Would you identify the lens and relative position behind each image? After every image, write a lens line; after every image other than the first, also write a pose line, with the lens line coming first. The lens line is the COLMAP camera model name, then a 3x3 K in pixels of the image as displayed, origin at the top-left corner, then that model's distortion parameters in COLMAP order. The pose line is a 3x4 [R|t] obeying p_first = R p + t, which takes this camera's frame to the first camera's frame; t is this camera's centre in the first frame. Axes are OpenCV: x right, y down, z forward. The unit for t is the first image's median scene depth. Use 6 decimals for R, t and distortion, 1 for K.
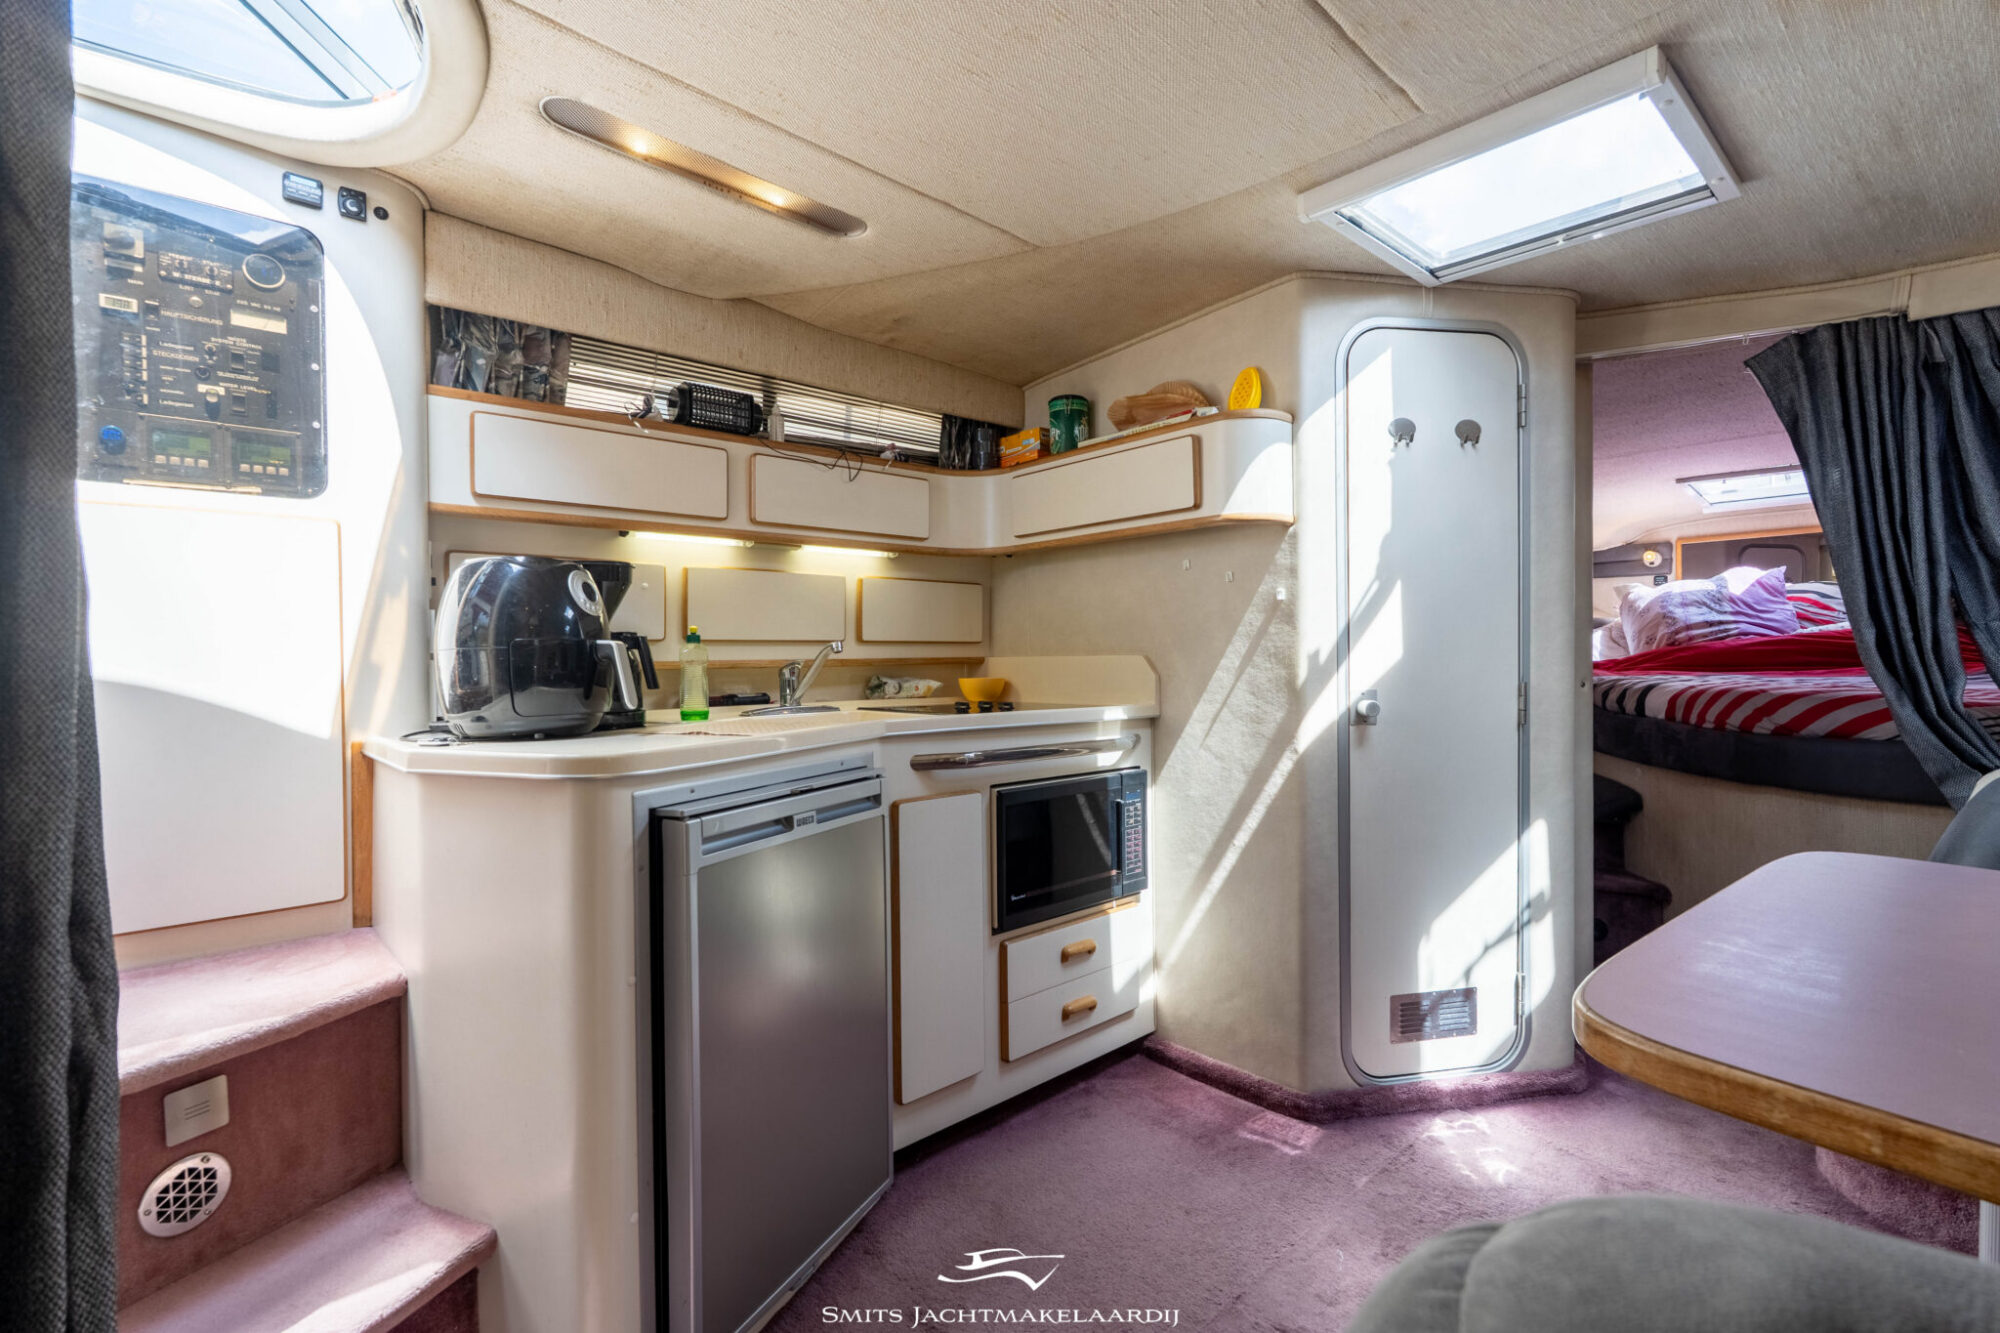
lens RADIAL K [[878.4, 0, 1001.5], [0, 878.4, 668.2], [0, 0, 1]] dist [-0.004630, 0.000755]
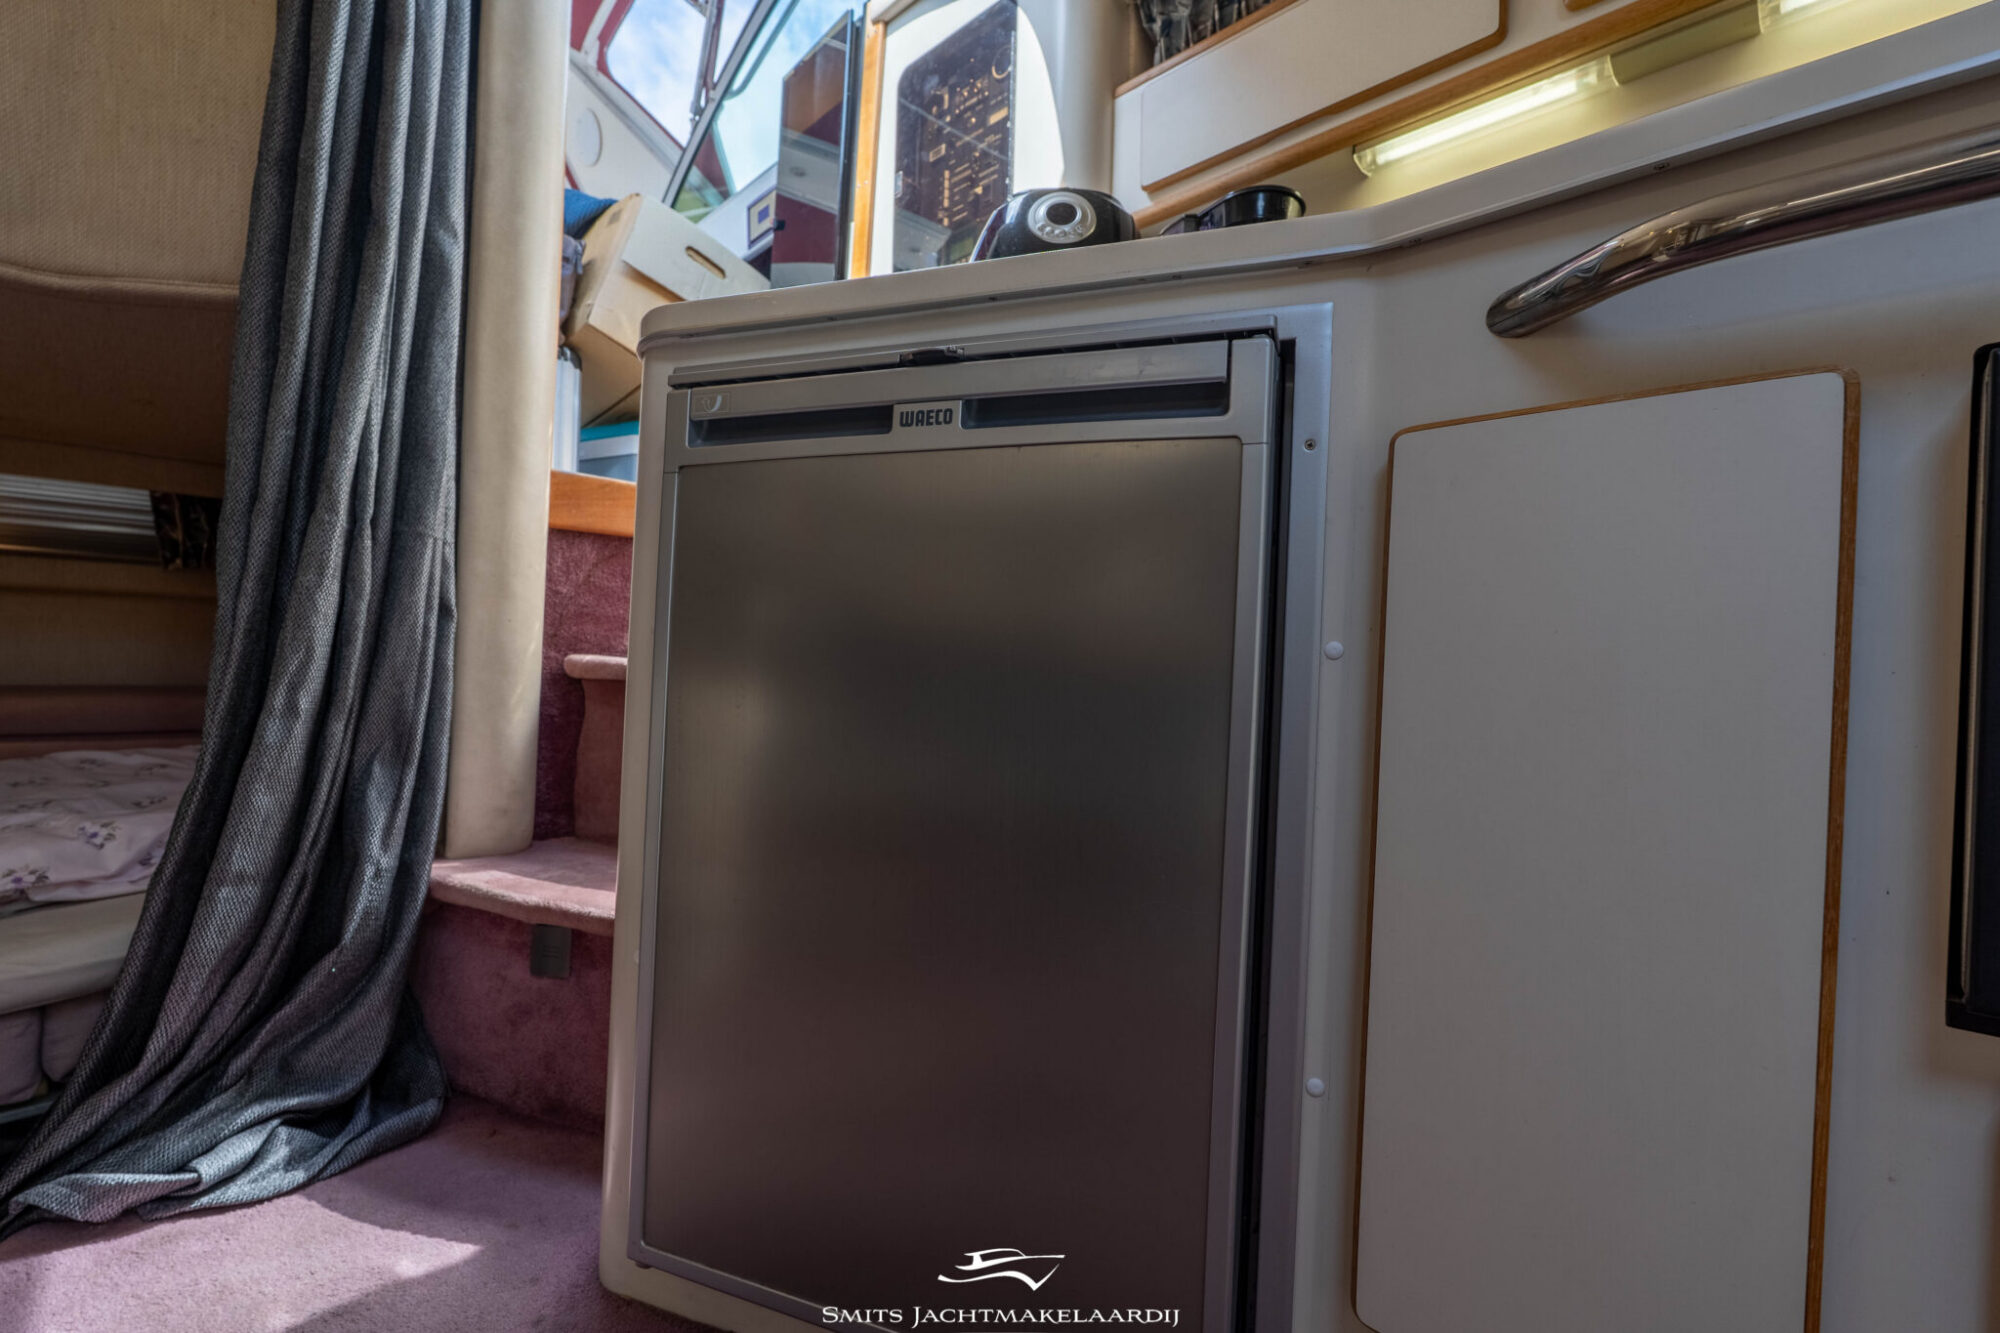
lens RADIAL K [[878.4, 0, 1001.8], [0, 878.4, 670.5], [0, 0, 1]] dist [-0.004630, 0.000755]
pose [[0.069151, 0.010965, -0.997546, 0.180872], [-0.045863, 0.998917, 0.007801, 0.211936], [0.996551, 0.045211, 0.069579, 0.702406]]
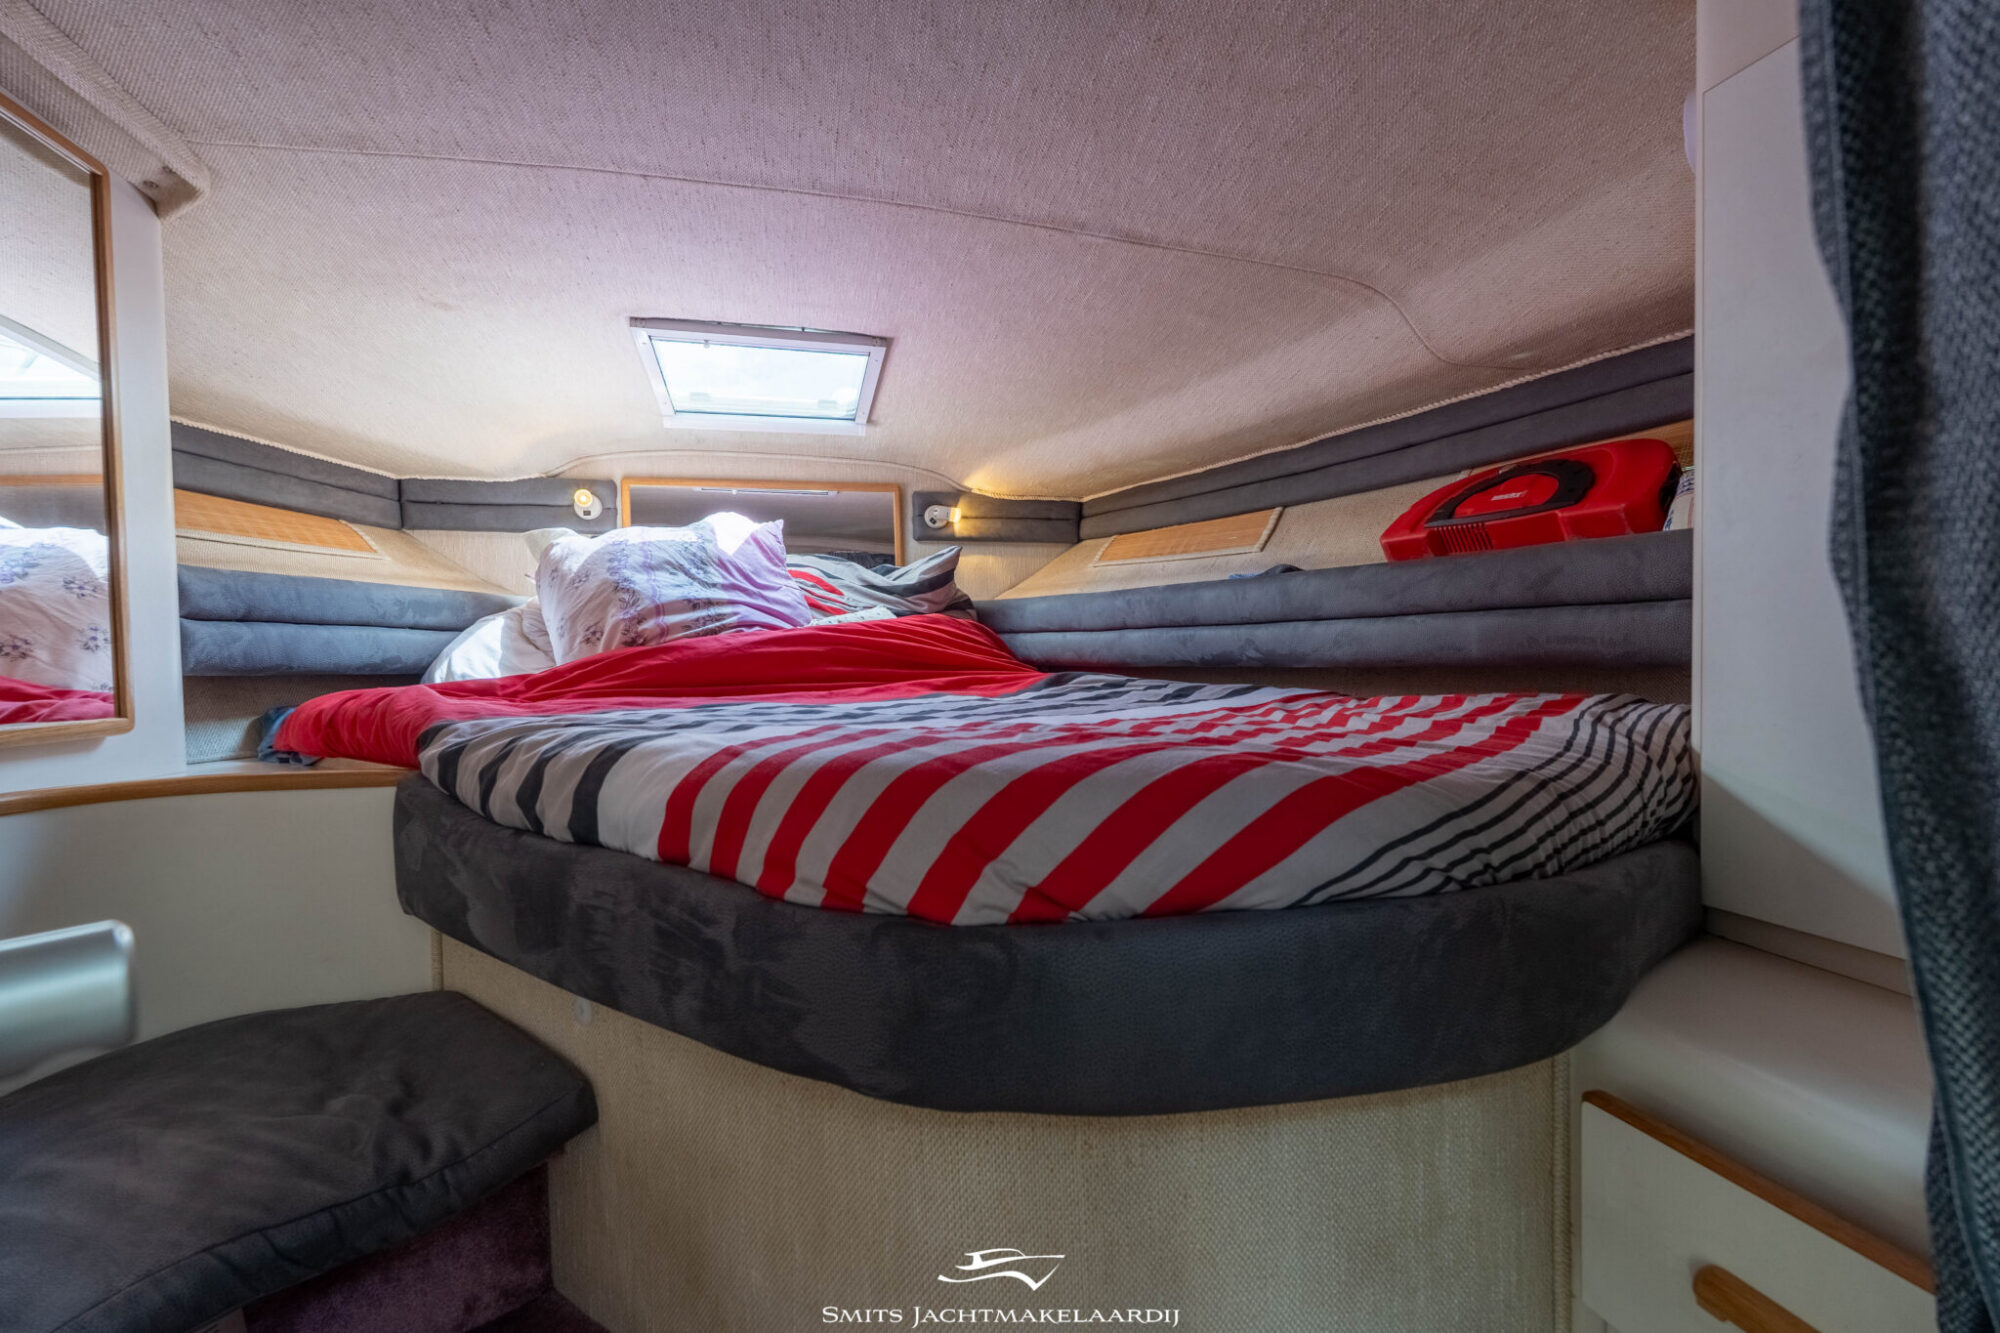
lens RADIAL K [[878.4, 0, 996.2], [0, 878.4, 671.3], [0, 0, 1]] dist [-0.004630, 0.000755]
pose [[0.468861, -0.006305, 0.883249, 0.761043], [0.026028, 0.999639, -0.006681, -0.004573], [-0.882888, 0.026122, 0.468856, 1.053016]]
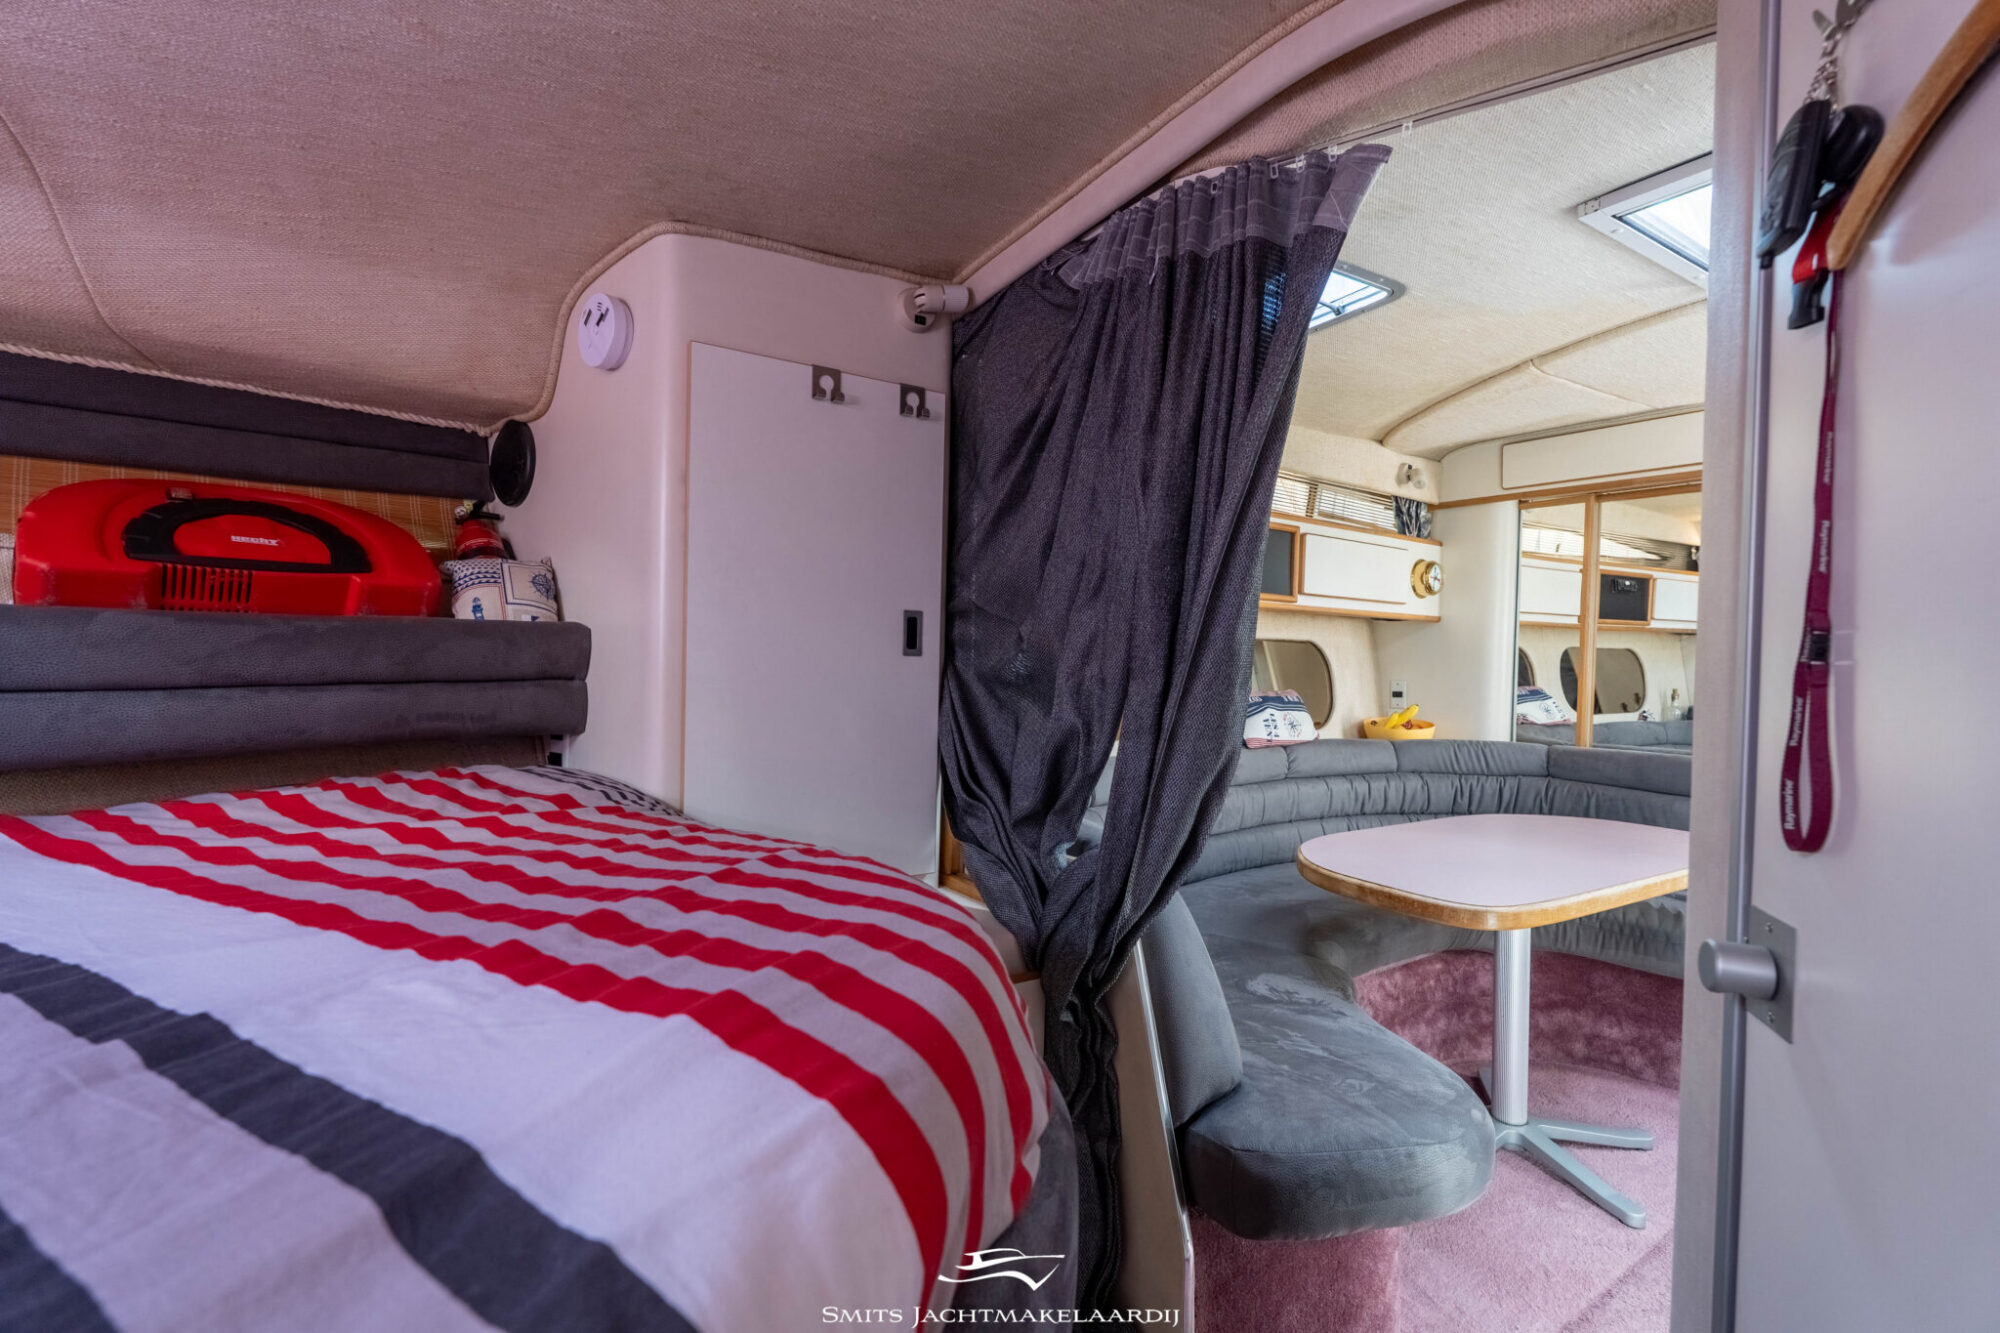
lens RADIAL K [[878.4, 0, 1002.0], [0, 878.4, 667.9], [0, 0, 1]] dist [-0.004630, 0.000755]
pose [[-0.989382, -0.005643, 0.145229, 1.014326], [0.000265, 0.999174, 0.040630, -0.083972], [-0.145338, 0.040237, -0.988564, 1.569580]]
